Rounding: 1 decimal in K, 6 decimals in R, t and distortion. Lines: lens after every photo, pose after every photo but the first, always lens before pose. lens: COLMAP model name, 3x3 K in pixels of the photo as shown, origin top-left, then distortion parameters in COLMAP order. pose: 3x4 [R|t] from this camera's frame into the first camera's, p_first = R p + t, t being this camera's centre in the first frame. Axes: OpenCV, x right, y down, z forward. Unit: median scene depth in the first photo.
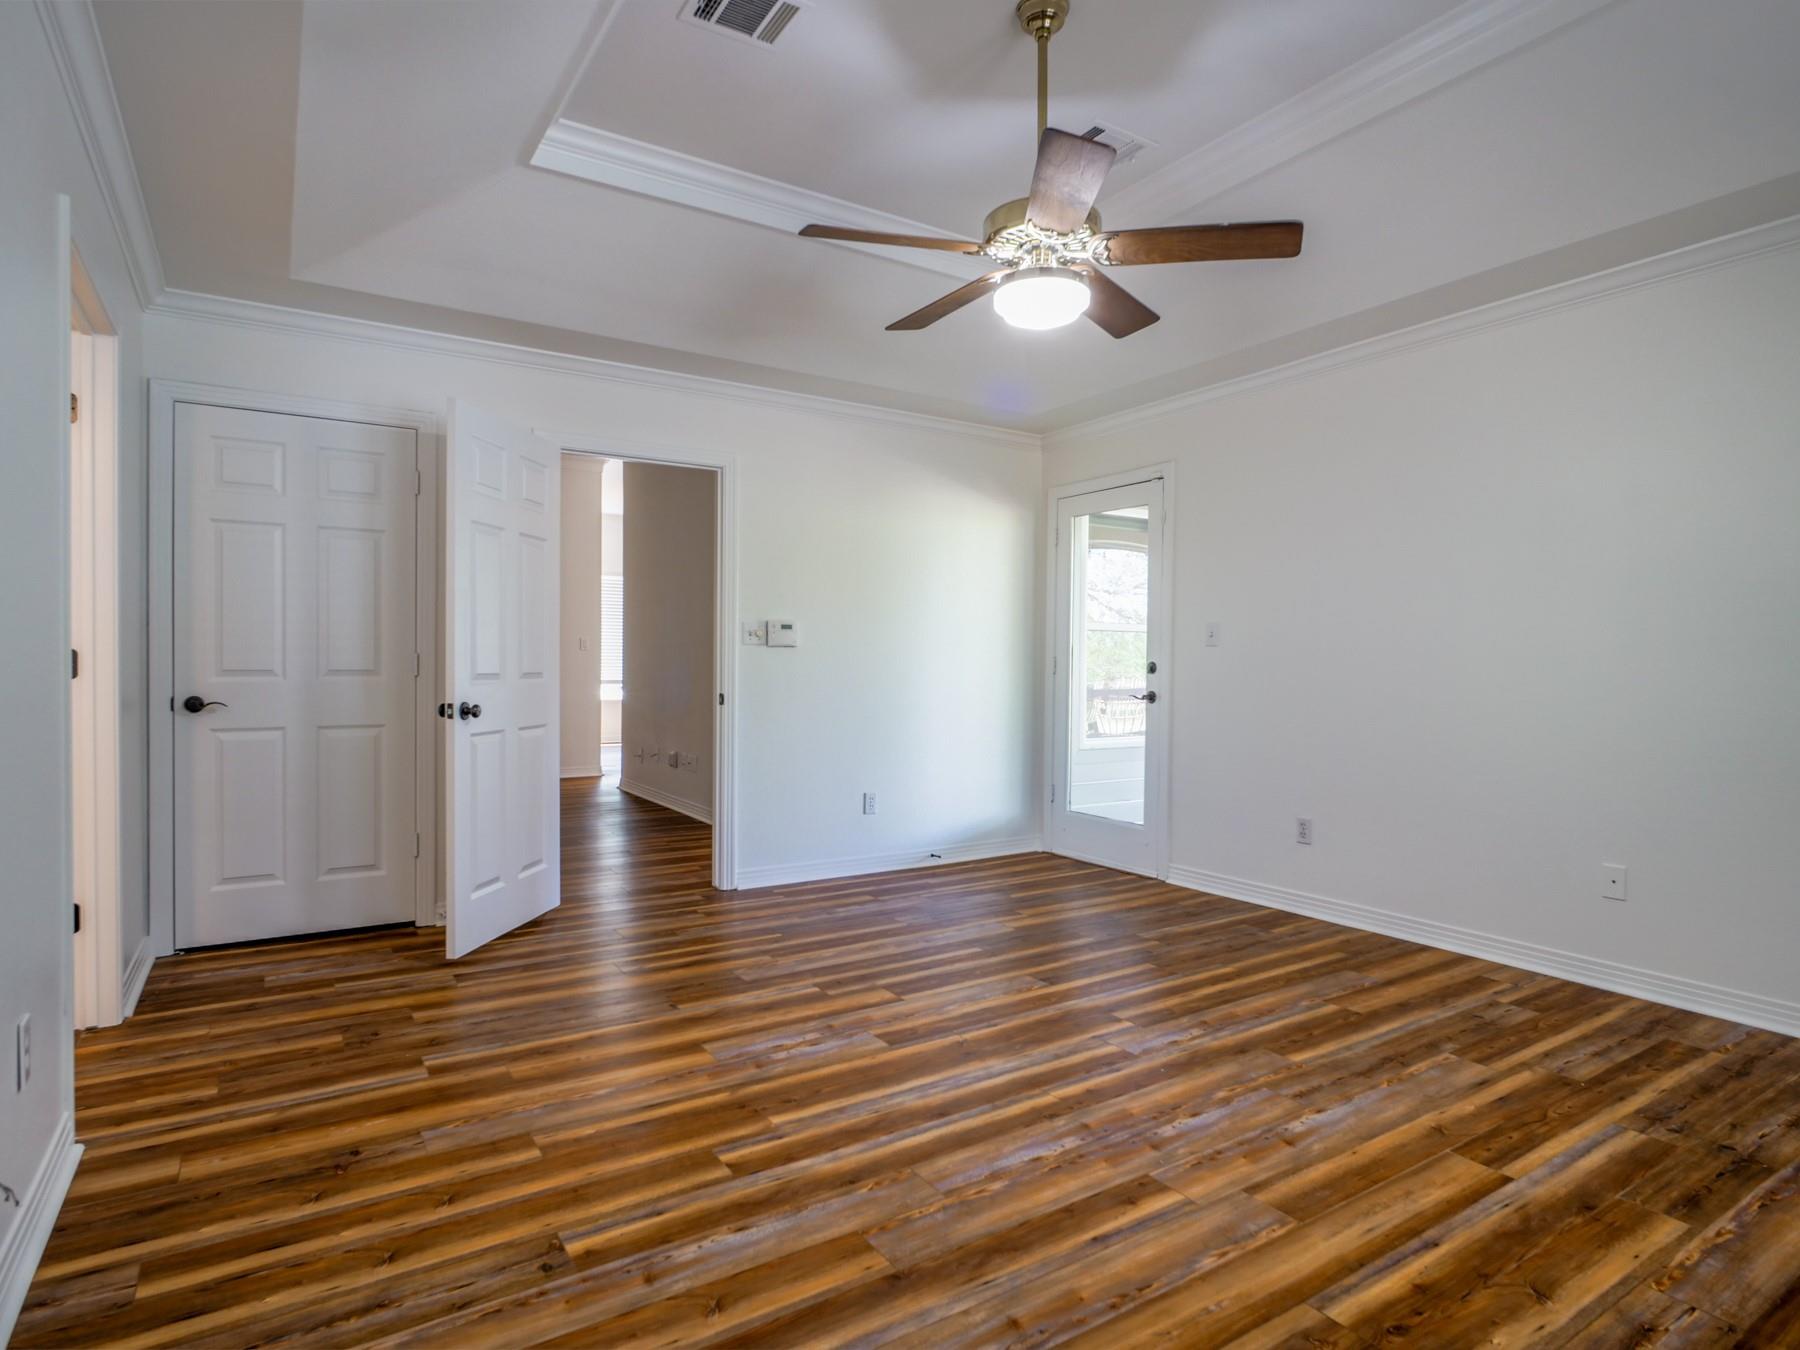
lens RADIAL K [[981.4, 0, 906.1], [0, 981.4, 672.0], [0, 0, 1]] dist [-0.008042, 0.001472]
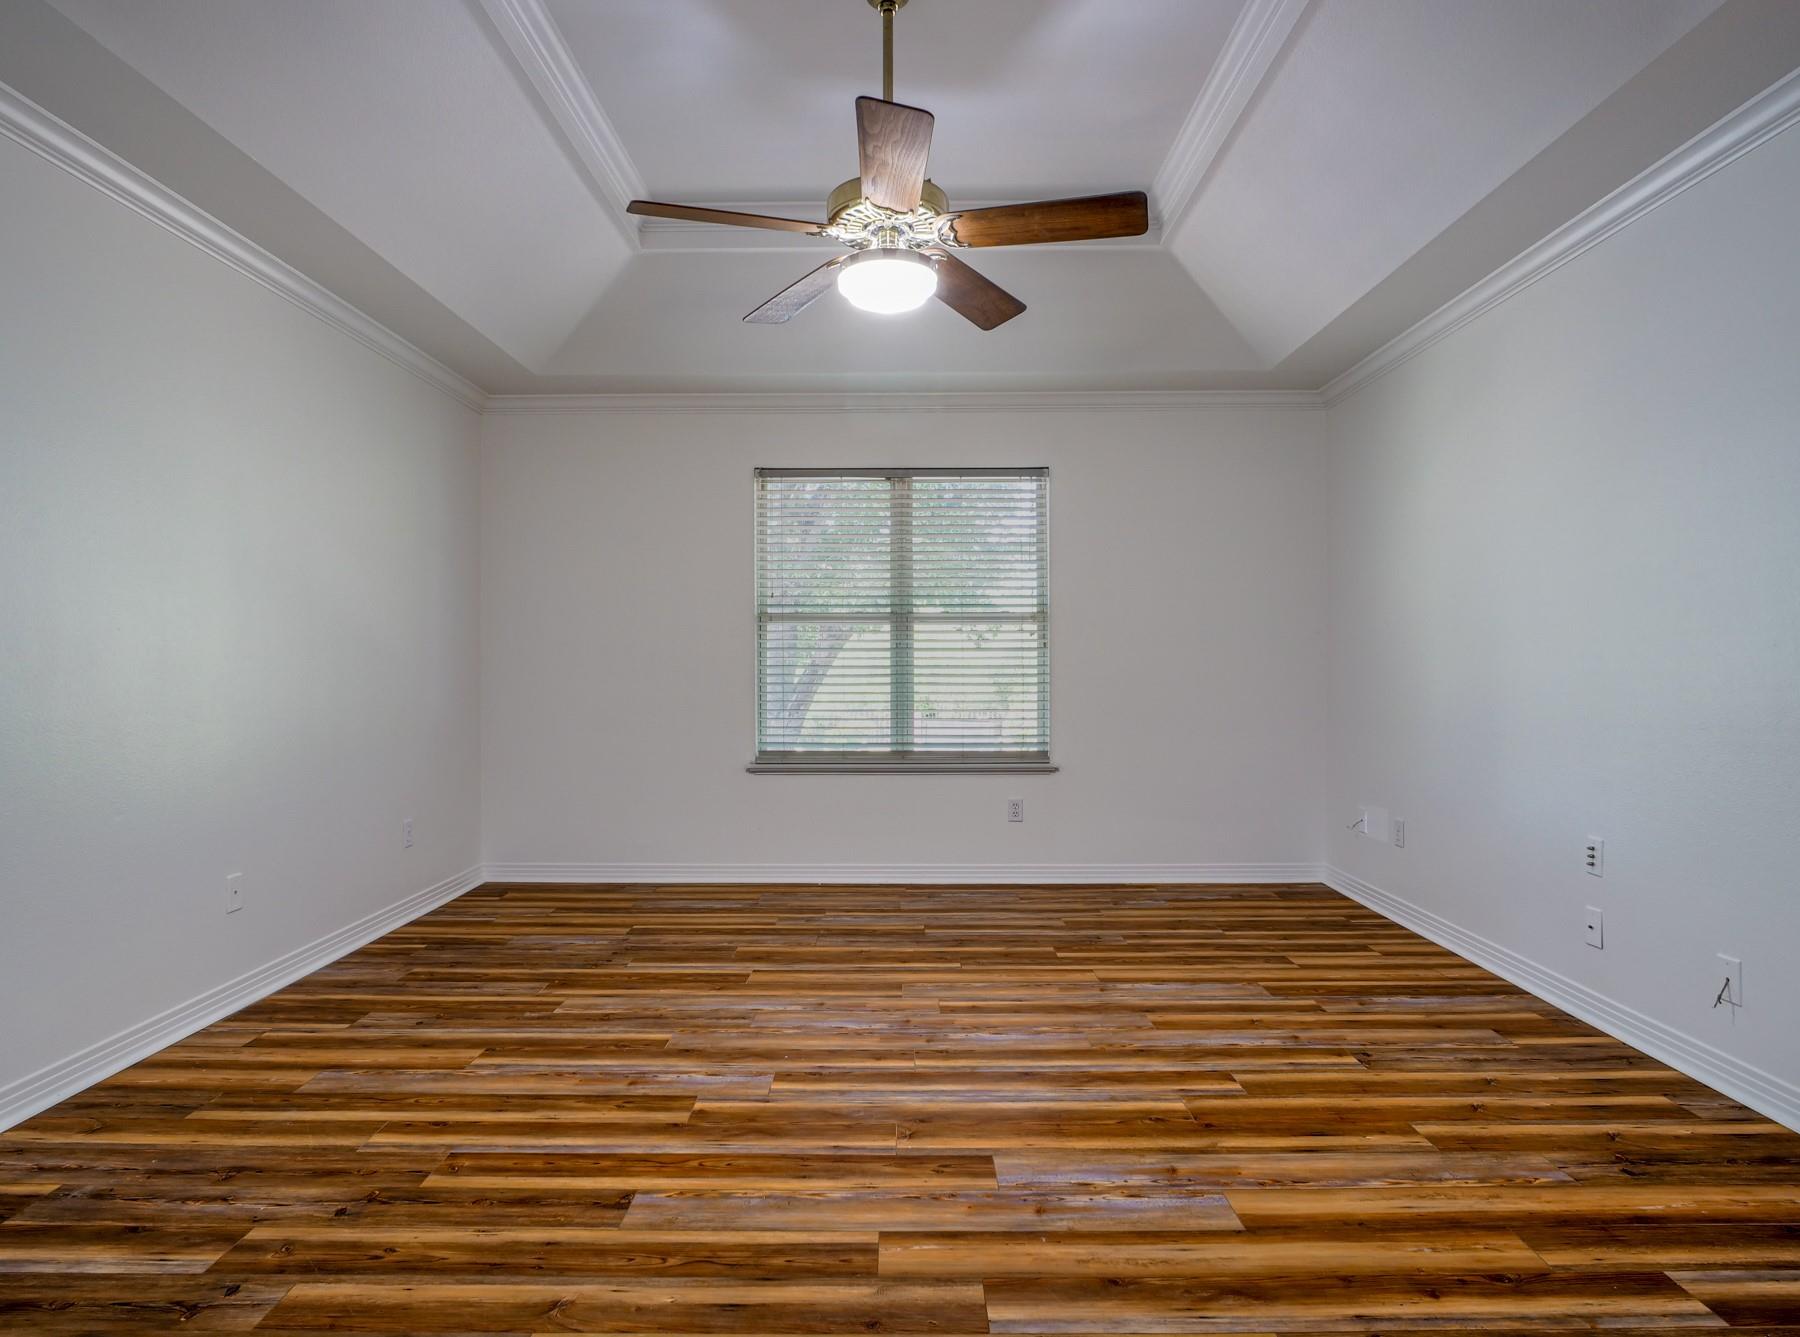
lens RADIAL K [[1002.4, 0, 902.5], [0, 1002.4, 666.4], [0, 0, 1]] dist [0.000284, 0.001292]
pose [[-0.836054, -0.006151, 0.548612, -0.430154], [0.000868, 0.999921, 0.012534, -0.015228], [-0.548646, 0.010956, -0.835983, 1.884009]]
